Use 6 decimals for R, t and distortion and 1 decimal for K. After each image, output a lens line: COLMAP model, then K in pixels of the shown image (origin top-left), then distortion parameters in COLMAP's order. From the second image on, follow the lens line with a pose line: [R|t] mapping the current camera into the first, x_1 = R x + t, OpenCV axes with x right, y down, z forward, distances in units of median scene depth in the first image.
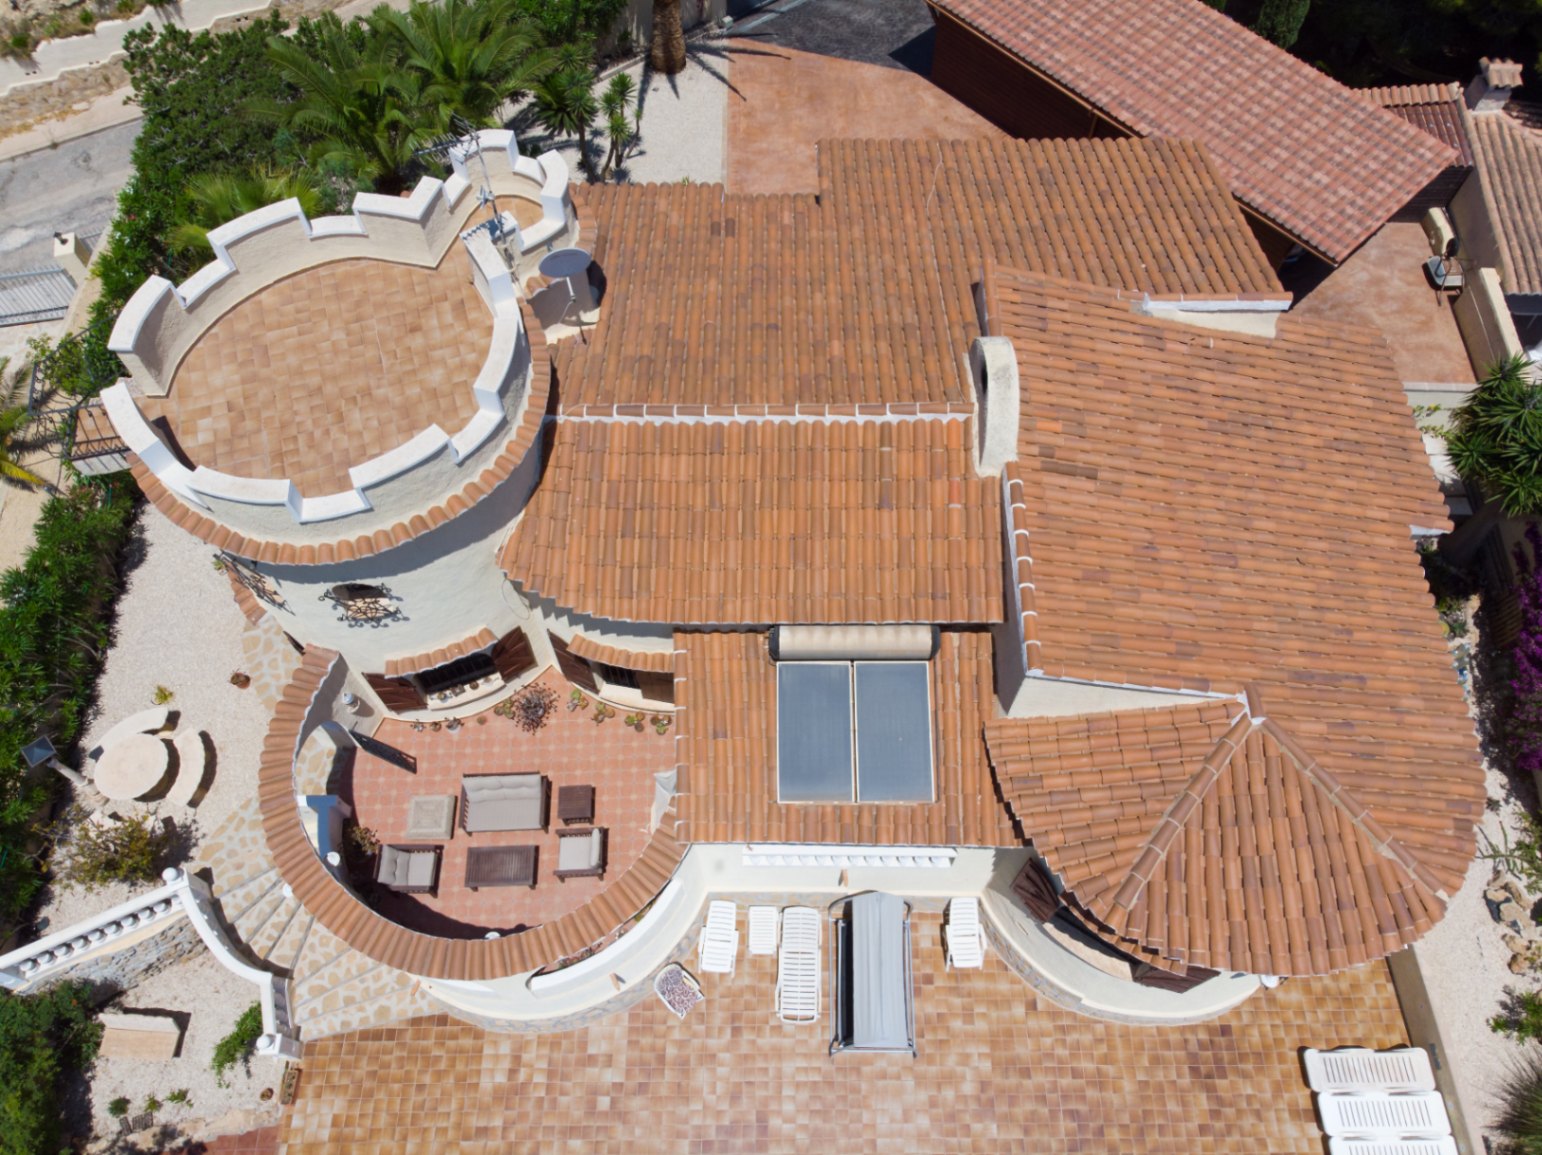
lens RADIAL K [[1096.9, 0, 784.3], [0, 1096.9, 580.7], [0, 0, 1]] dist [0.010646, 0.000760]
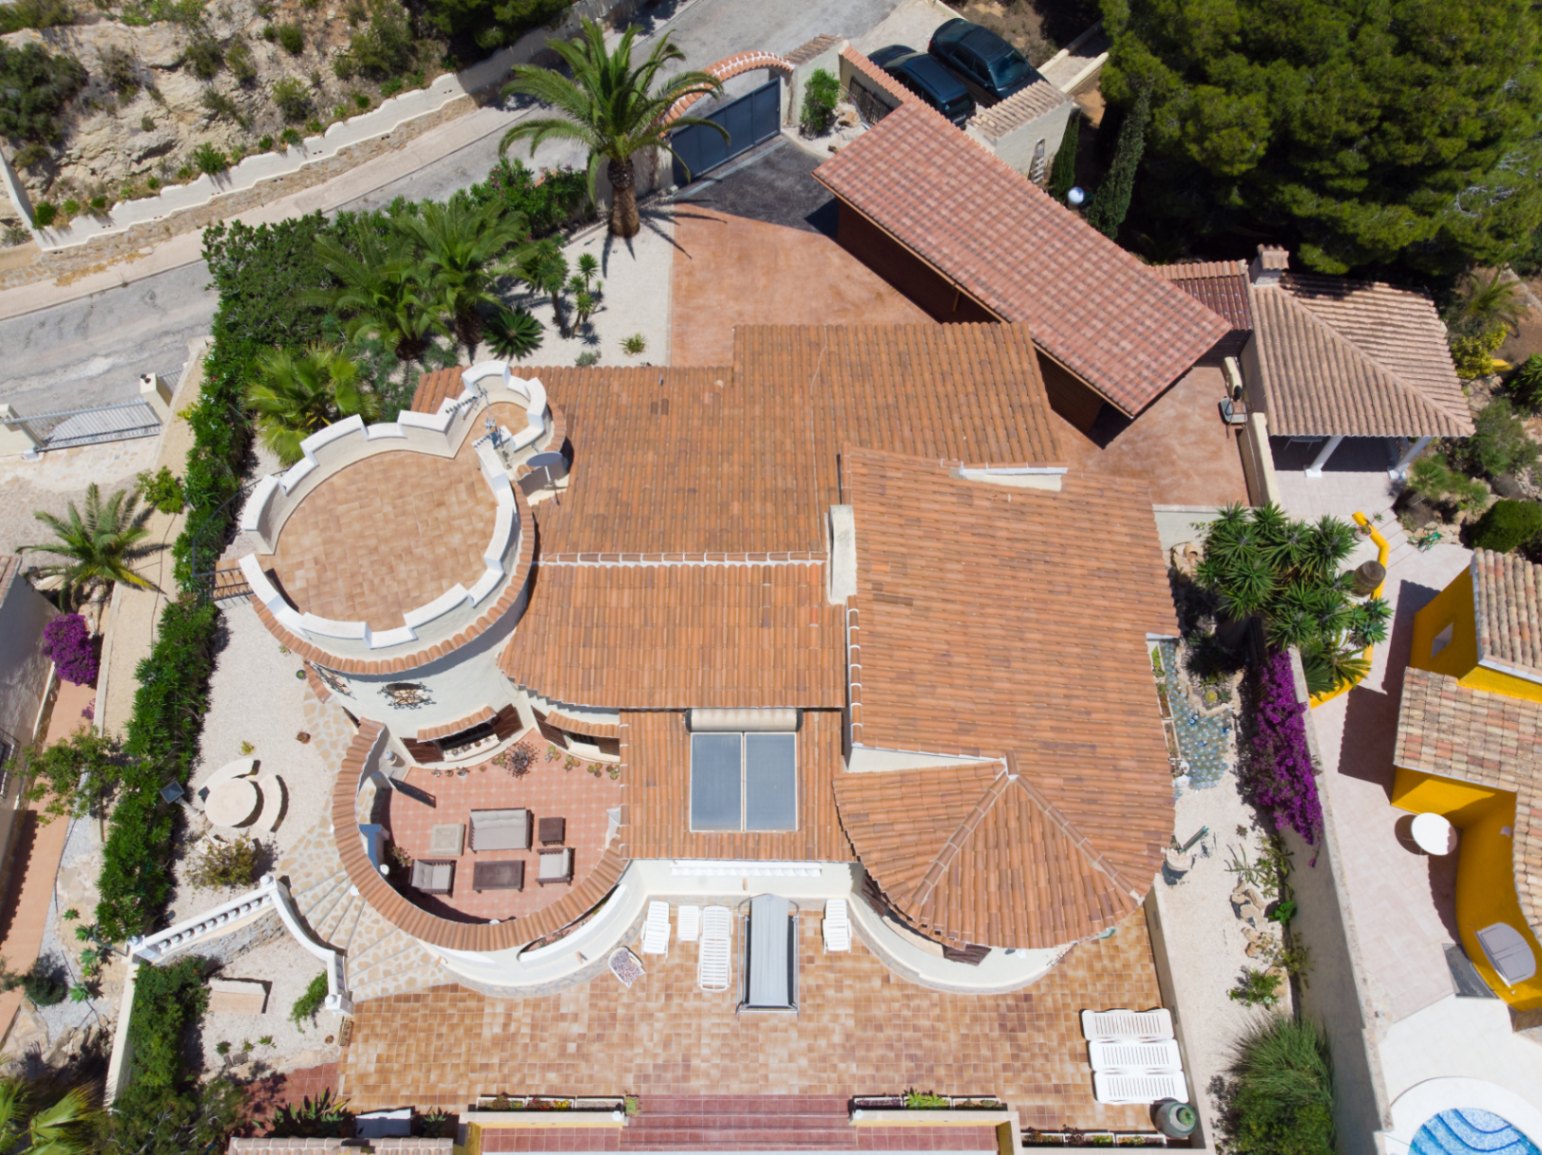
lens RADIAL K [[1189.0, 0, 759.6], [0, 1189.0, 571.6], [0, 0, 1]] dist [0.033117, -0.054177]
pose [[0.999892, -0.000878, -0.014703, 0.092804], [0.000869, 0.999999, -0.000595, -0.119329], [0.014703, 0.000582, 0.999892, -0.488437]]
